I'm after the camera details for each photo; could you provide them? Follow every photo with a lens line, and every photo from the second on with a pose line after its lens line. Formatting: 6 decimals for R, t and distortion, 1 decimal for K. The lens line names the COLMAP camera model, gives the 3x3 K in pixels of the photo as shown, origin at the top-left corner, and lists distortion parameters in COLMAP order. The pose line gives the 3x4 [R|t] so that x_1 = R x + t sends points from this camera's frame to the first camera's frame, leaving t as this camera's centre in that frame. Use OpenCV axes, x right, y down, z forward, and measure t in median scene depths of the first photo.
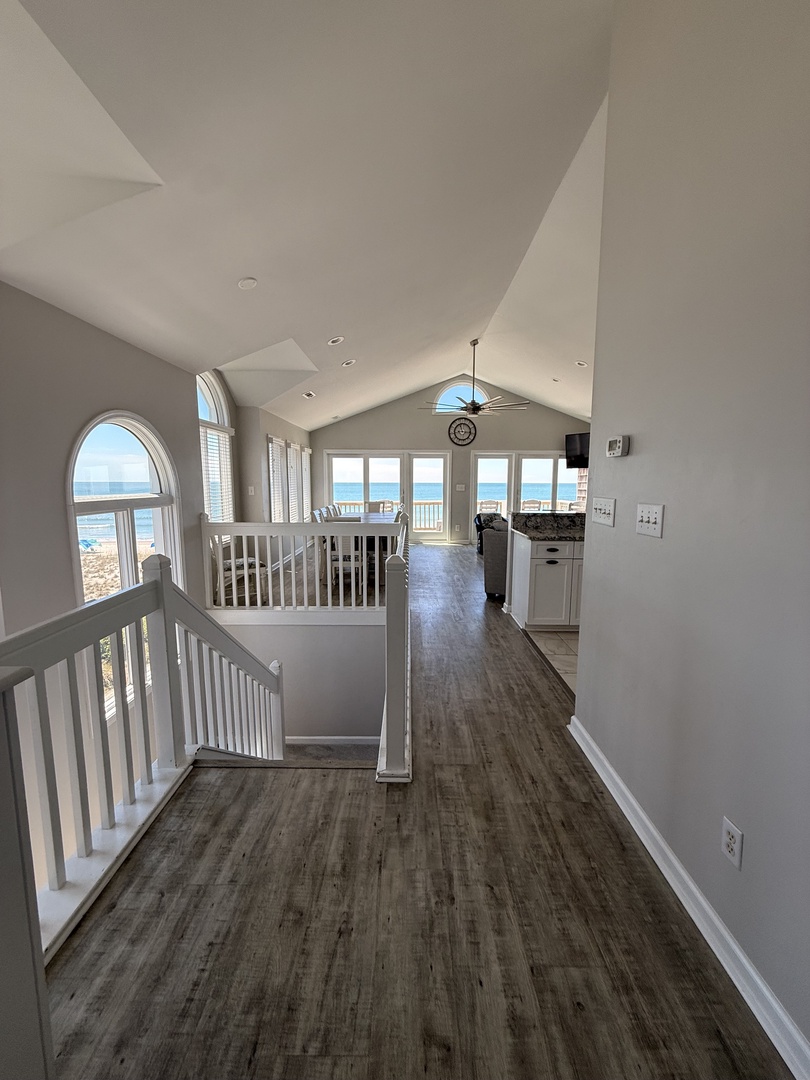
lens RADIAL K [[430.5, 0, 406.0], [0, 430.5, 535.7], [0, 0, 1]] dist [-0.001355, 0.000547]
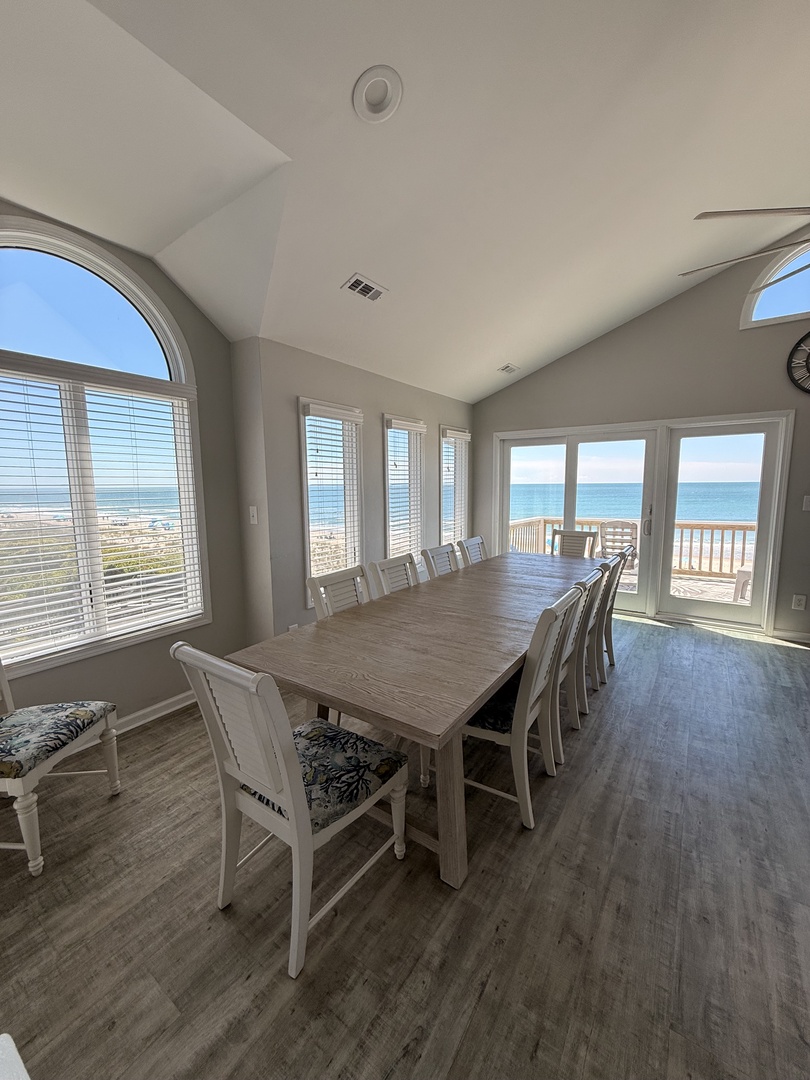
lens RADIAL K [[430.5, 0, 402.3], [0, 430.5, 538.3], [0, 0, 1]] dist [-0.001355, 0.000547]
pose [[0.822524, 0.062420, -0.565295, 0.039465], [-0.060189, 0.997931, 0.022614, -0.066700], [0.565537, 0.015424, 0.824579, 0.463861]]
